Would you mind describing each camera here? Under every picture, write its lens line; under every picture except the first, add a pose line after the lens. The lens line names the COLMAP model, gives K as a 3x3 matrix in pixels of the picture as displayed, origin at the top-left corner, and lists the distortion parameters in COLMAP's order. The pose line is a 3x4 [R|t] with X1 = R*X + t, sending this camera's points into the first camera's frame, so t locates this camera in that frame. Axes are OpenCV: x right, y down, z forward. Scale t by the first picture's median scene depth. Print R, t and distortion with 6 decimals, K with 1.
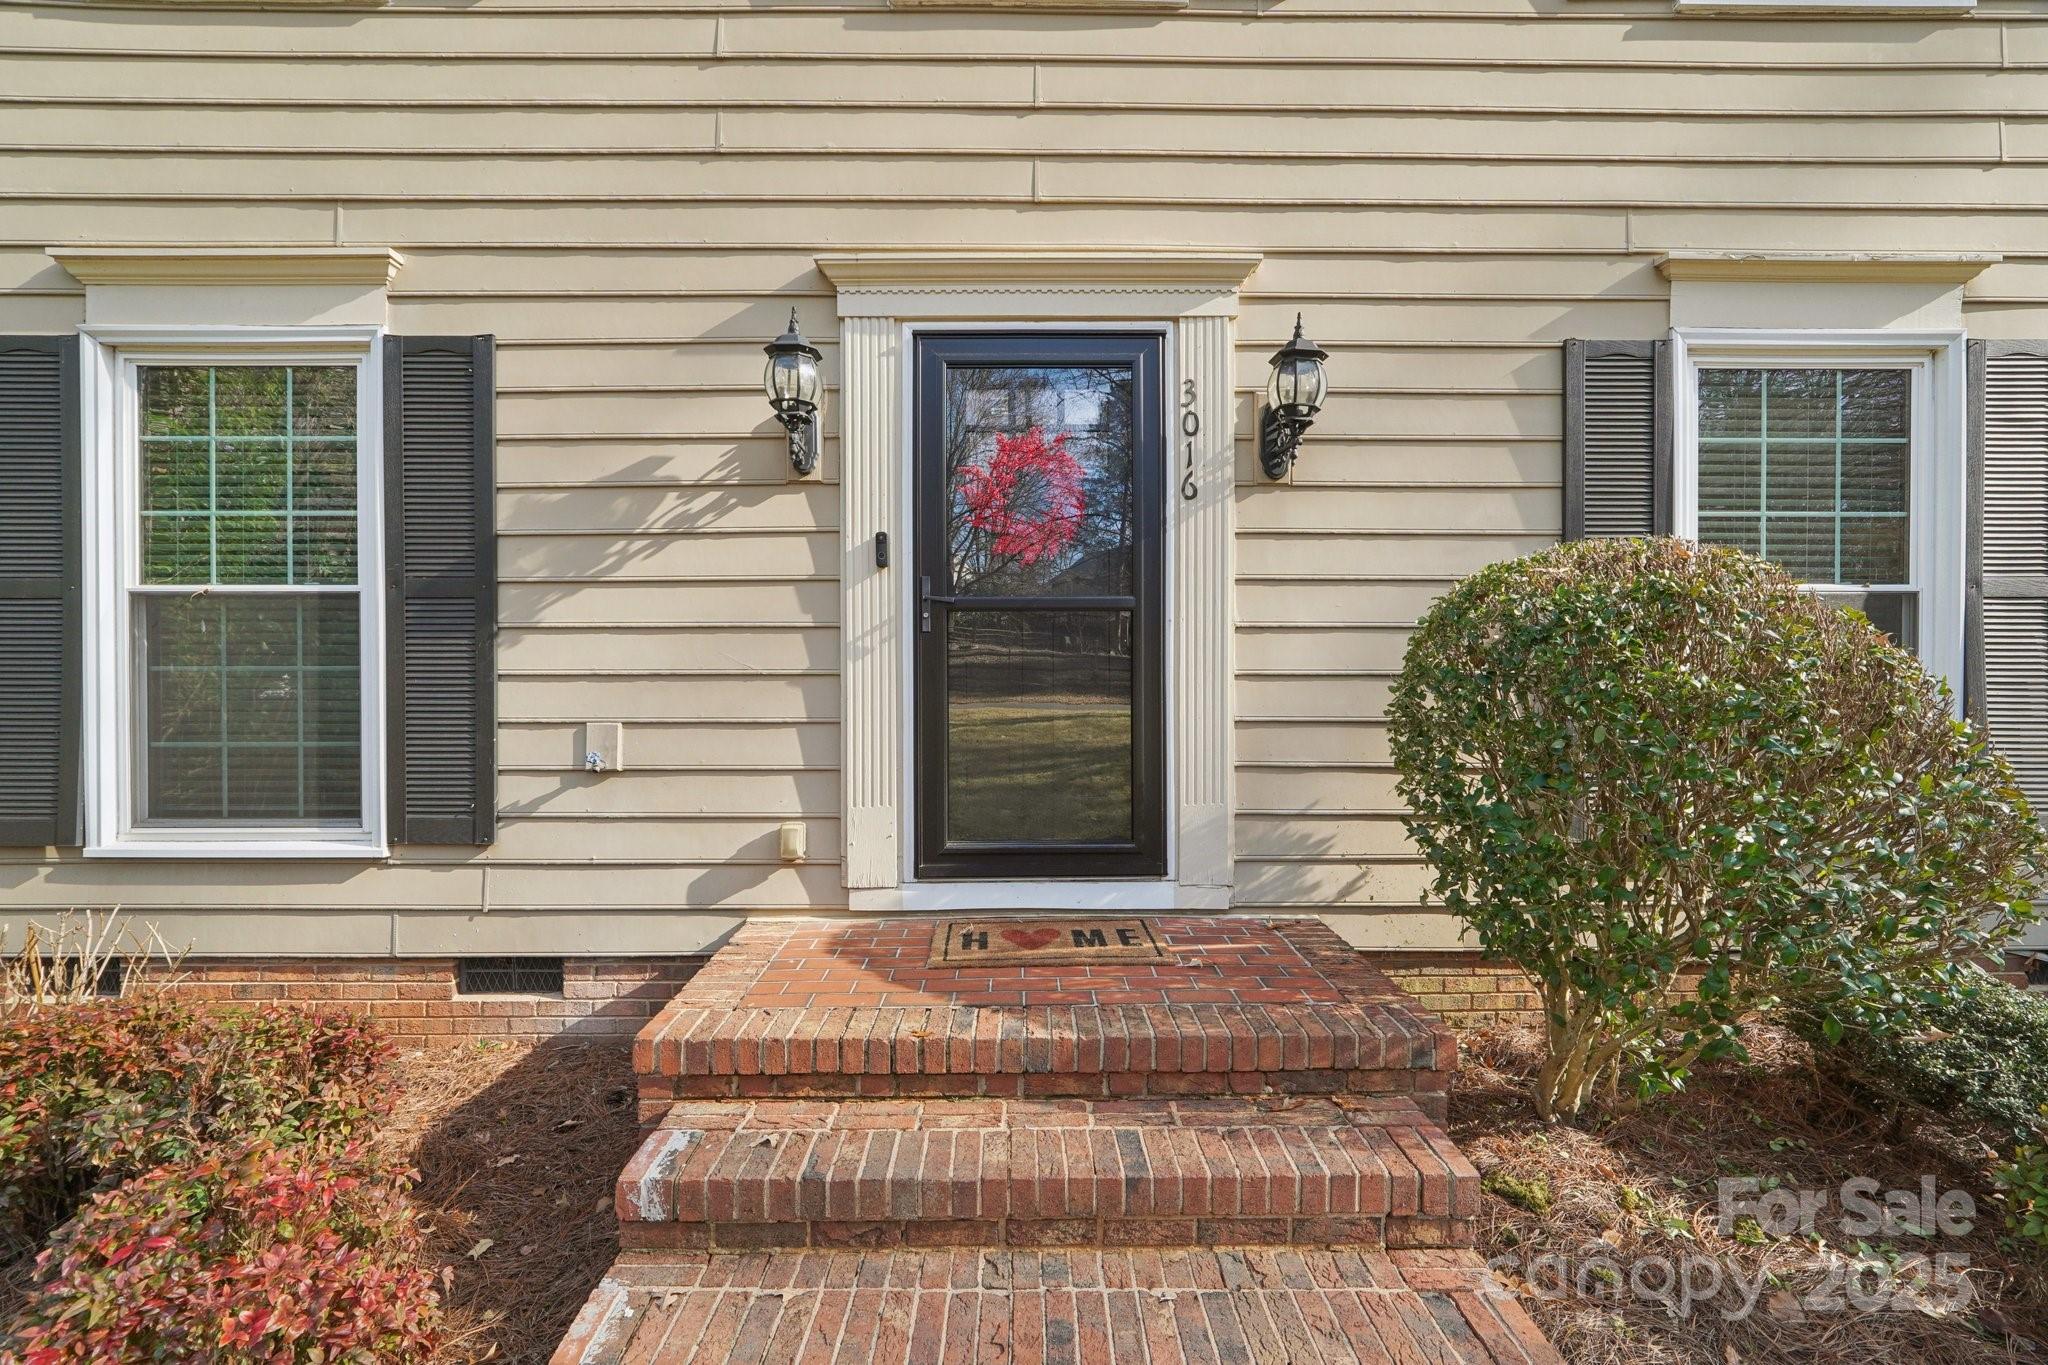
lens RADIAL K [[875.4, 0, 1036.1], [0, 875.4, 662.0], [0, 0, 1]] dist [-0.004482, 0.000162]
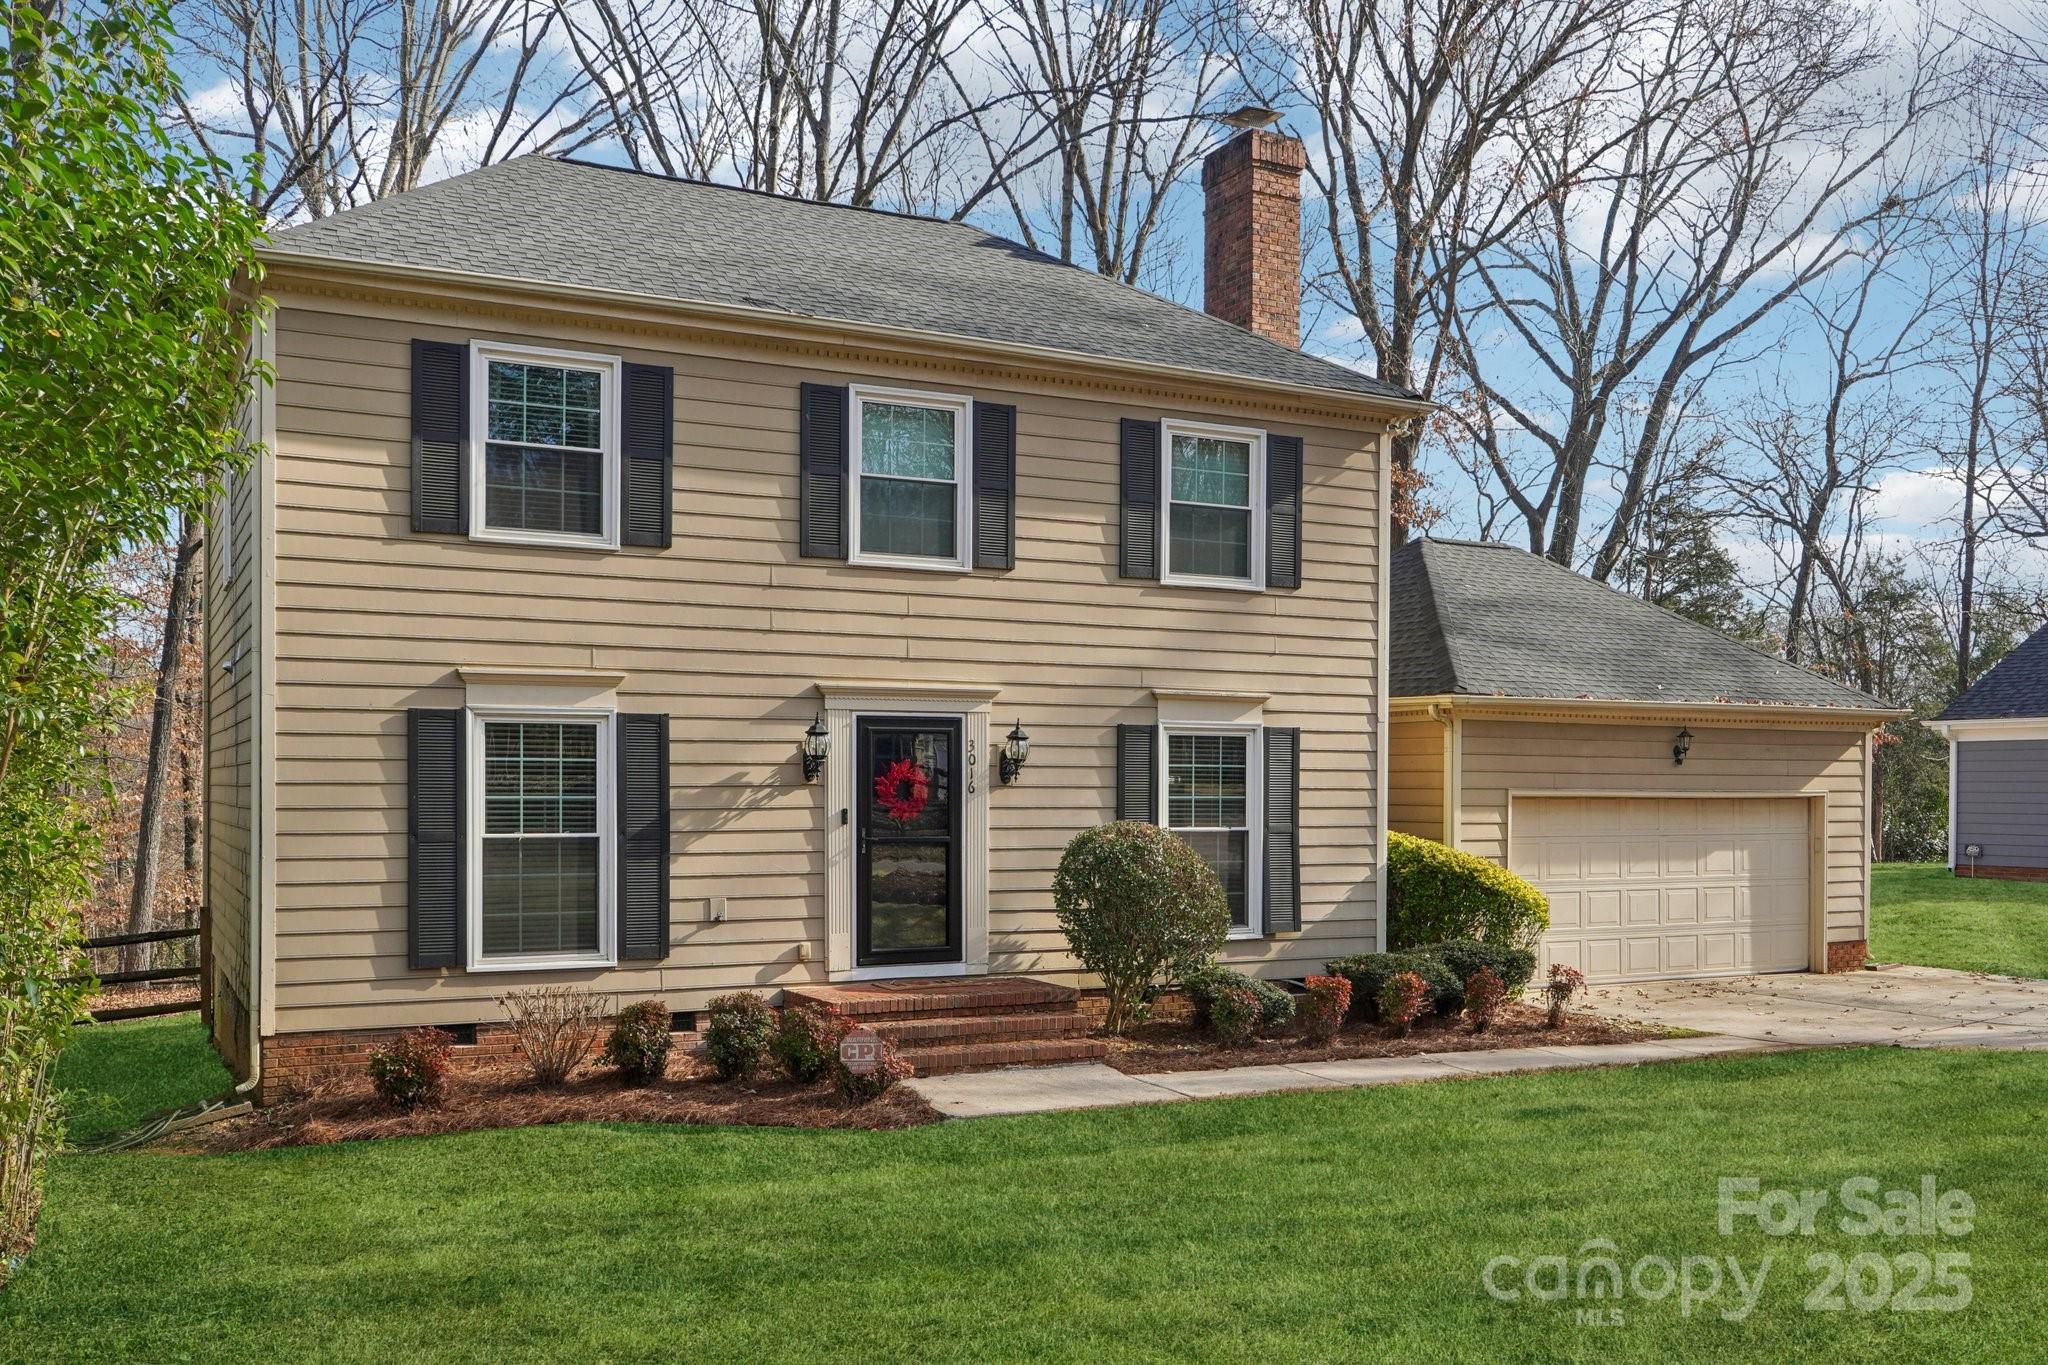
lens RADIAL K [[1962.2, 0, 1028.3], [0, 1962.2, 680.9], [0, 0, 1]] dist [-0.001079, 0.000000]
pose [[0.897219, 0.025336, 0.440858, -1.923173], [-0.003759, 0.998755, -0.049747, -0.222150], [-0.441569, 0.042977, 0.896197, -3.596814]]
